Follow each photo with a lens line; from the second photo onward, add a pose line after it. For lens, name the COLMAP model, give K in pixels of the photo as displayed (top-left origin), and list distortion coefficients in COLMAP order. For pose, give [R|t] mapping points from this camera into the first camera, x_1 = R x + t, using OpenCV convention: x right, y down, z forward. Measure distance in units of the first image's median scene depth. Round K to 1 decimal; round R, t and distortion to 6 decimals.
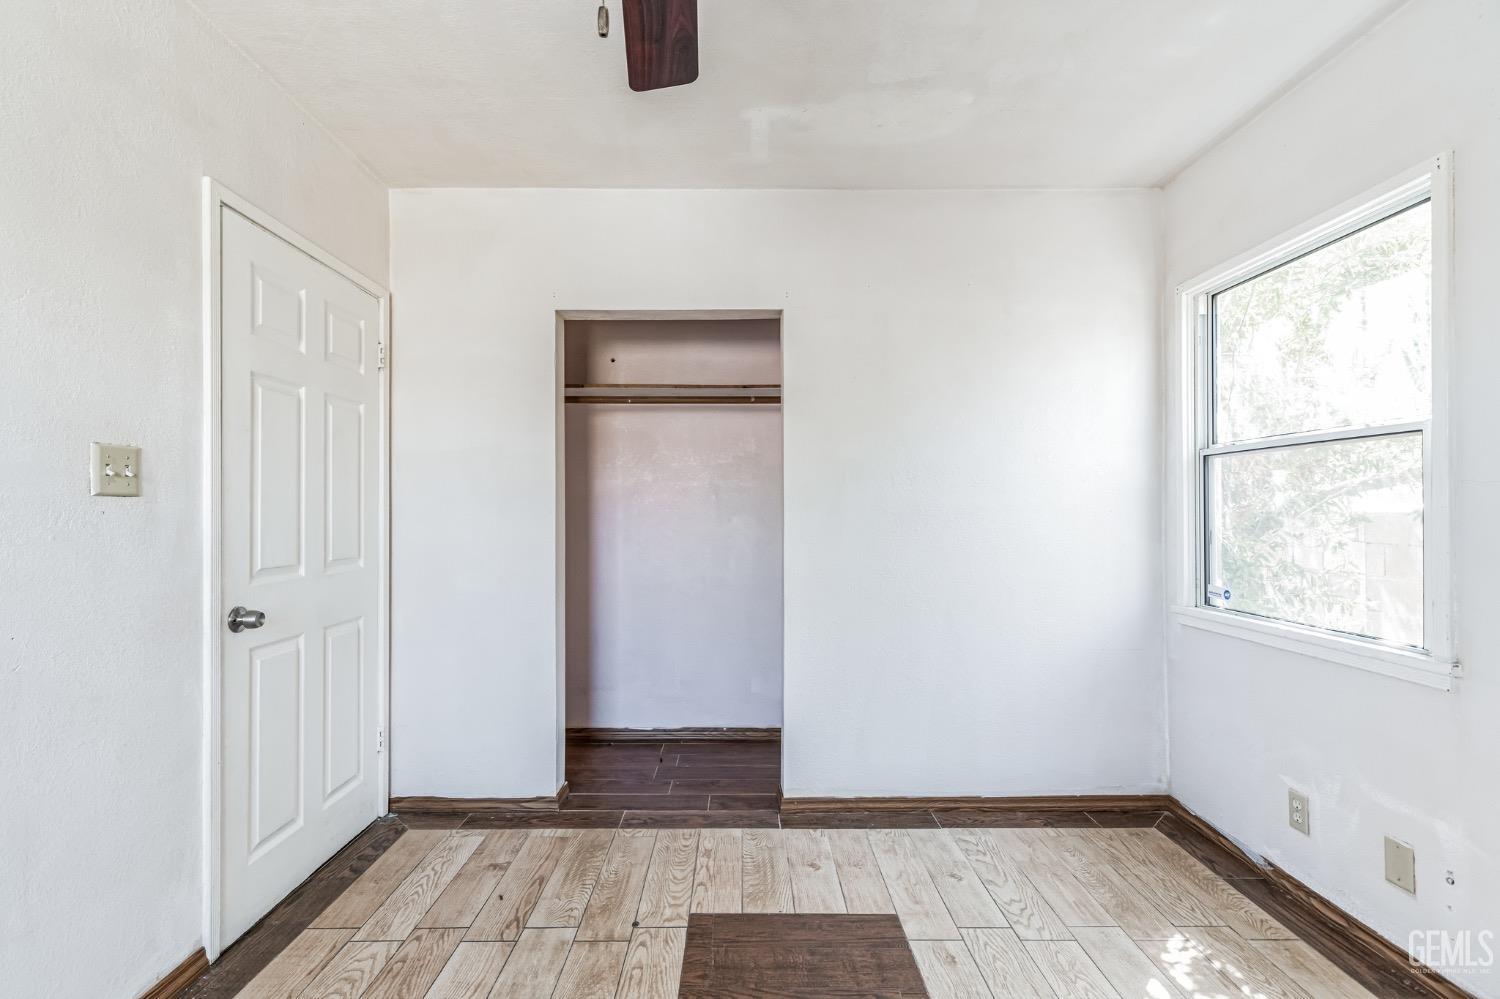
lens RADIAL K [[666.7, 0, 736.2], [0, 666.7, 518.4], [0, 0, 1]] dist [0.000688, -0.000247]
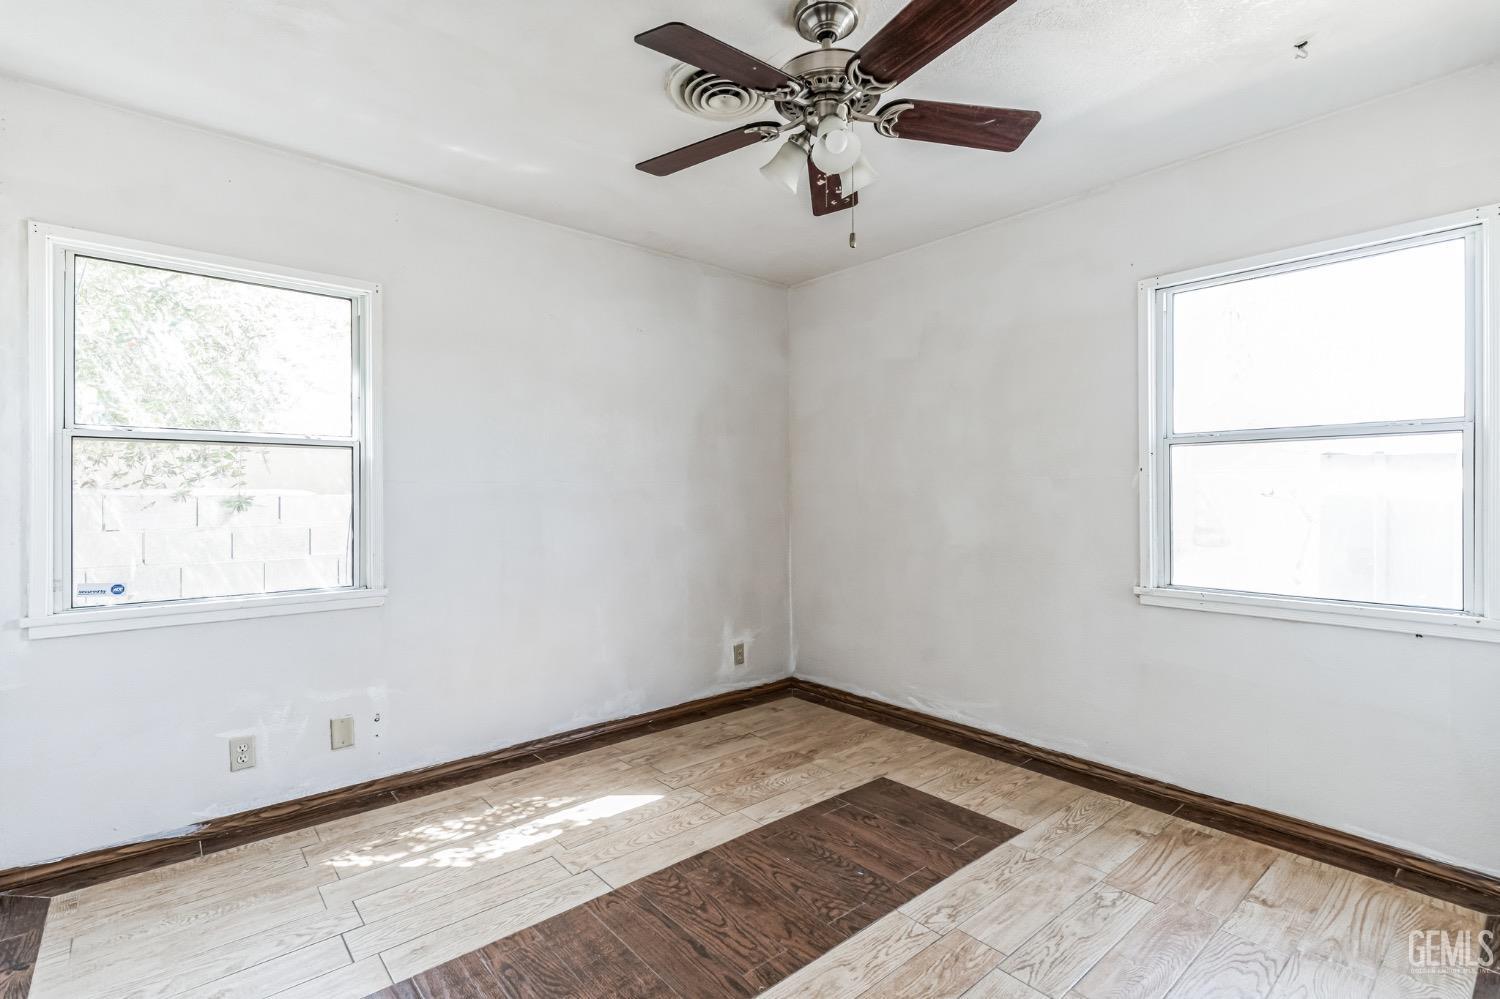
lens RADIAL K [[701.0, 0, 750.9], [0, 701.0, 492.5], [0, 0, 1]] dist [0.000209, -0.000195]
pose [[-0.659178, 0.010545, 0.751913, -0.595855], [0.012640, 0.999916, -0.002941, -0.006047], [-0.751881, 0.007566, -0.659256, 0.987408]]
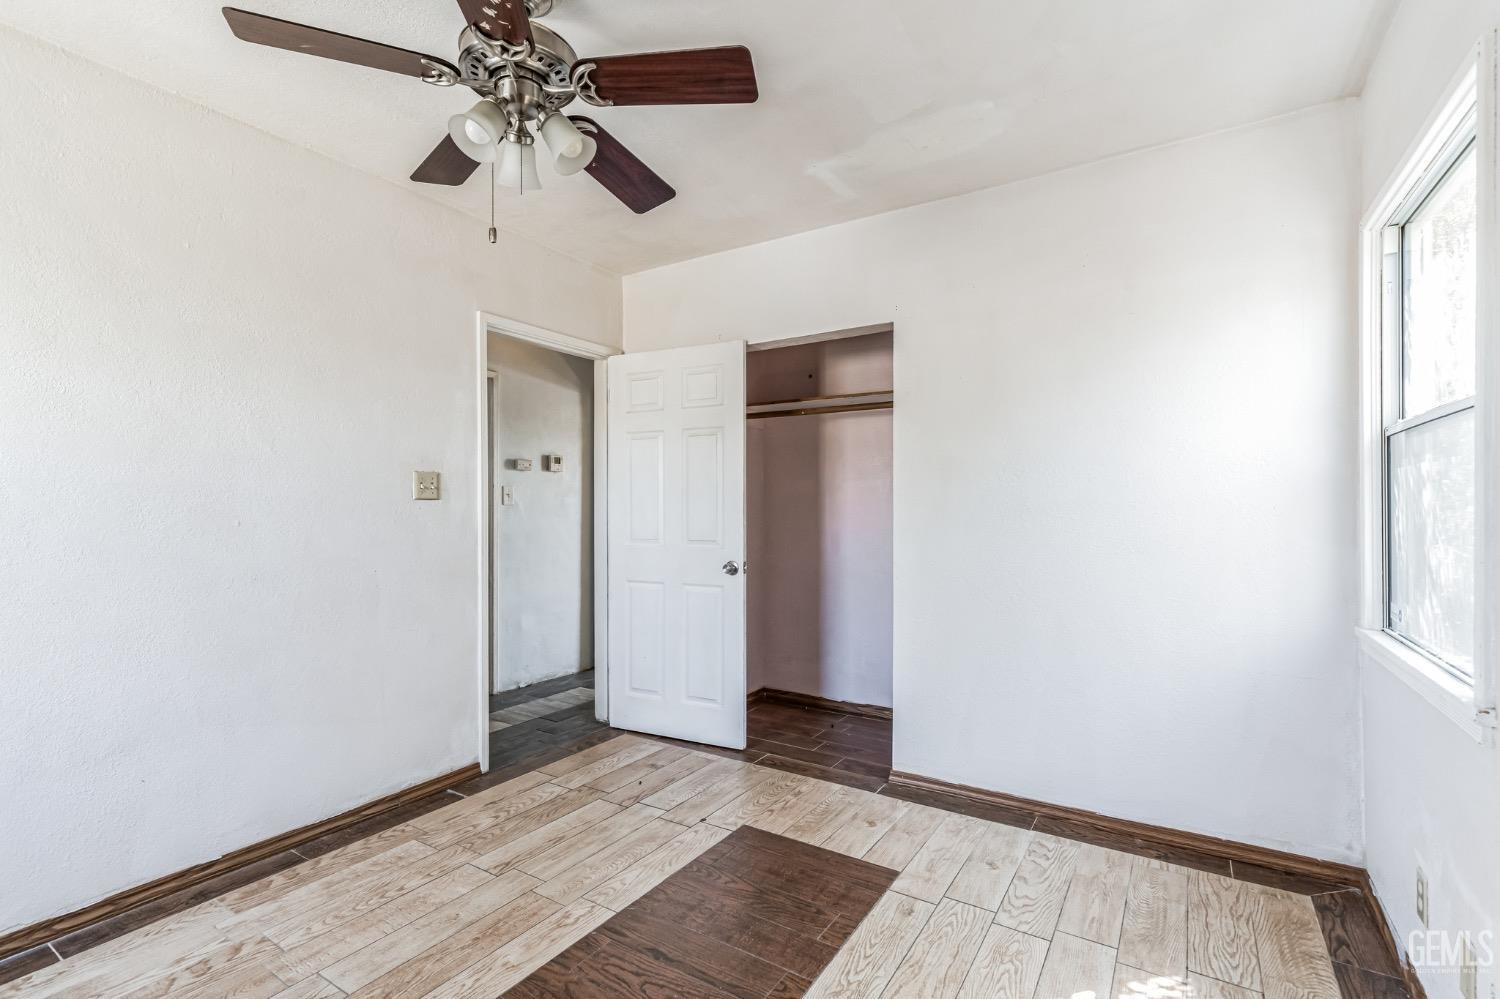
lens RADIAL K [[666.7, 0, 736.2], [0, 666.7, 518.4], [0, 0, 1]] dist [0.000688, -0.000247]
pose [[0.843488, 0.008759, -0.537076, 0.504999], [-0.005206, 0.999953, 0.008131, 0.000002], [0.537123, -0.004062, 0.843494, -0.064210]]
